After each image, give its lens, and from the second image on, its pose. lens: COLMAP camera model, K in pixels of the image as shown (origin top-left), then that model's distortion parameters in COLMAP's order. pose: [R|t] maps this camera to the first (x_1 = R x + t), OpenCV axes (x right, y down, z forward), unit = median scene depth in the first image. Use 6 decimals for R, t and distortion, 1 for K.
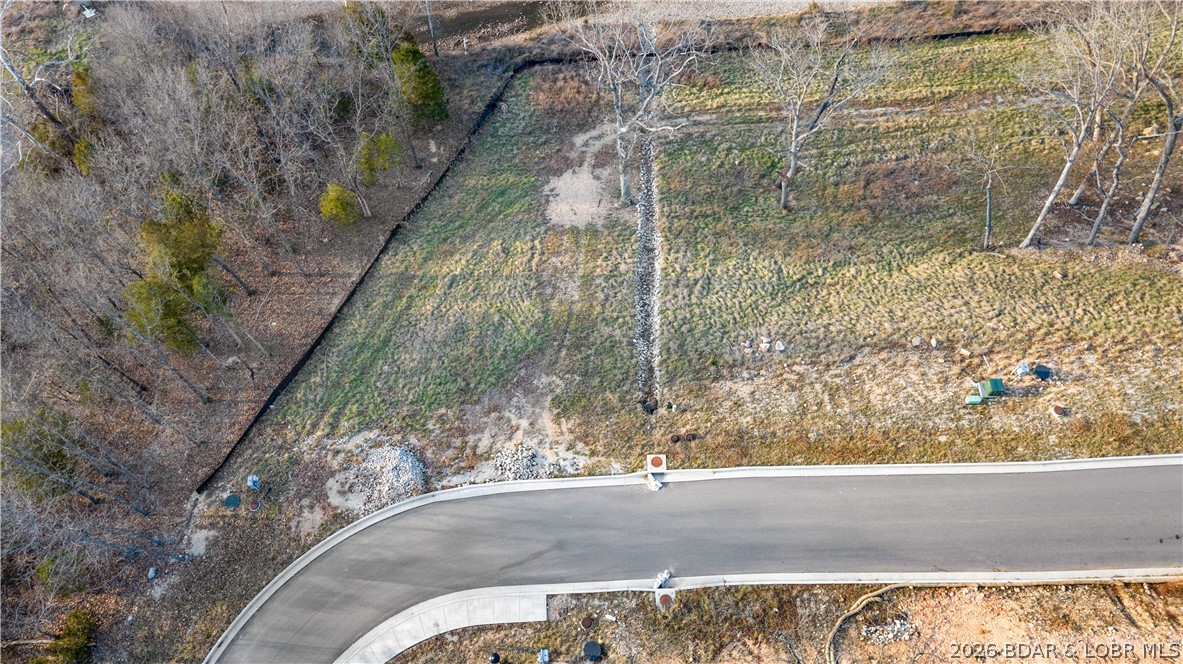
lens RADIAL K [[831.2, 0, 594.7], [0, 831.2, 327.8], [0, 0, 1]] dist [-0.037168, 0.023085]
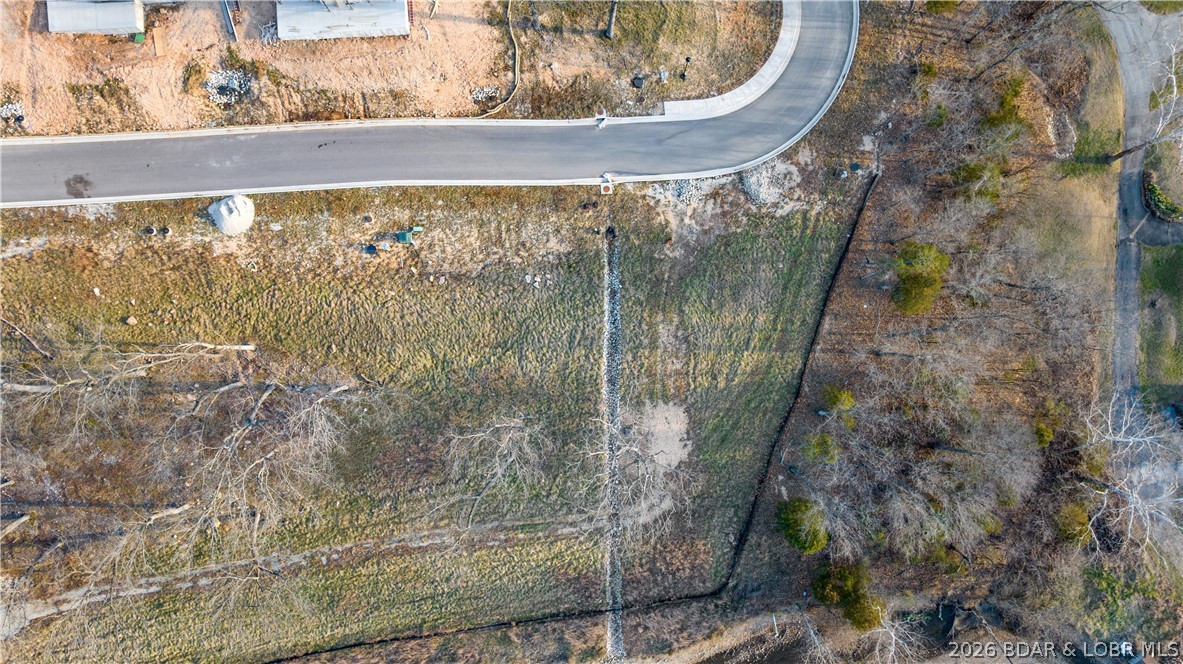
lens RADIAL K [[831.2, 0, 602.4], [0, 831.2, 326.2], [0, 0, 1]] dist [-0.037168, 0.023085]
pose [[-0.998671, 0.050250, 0.011446, 0.072953], [-0.037064, -0.854589, 0.517980, -0.903422], [0.035810, 0.516868, 0.855316, -0.294863]]
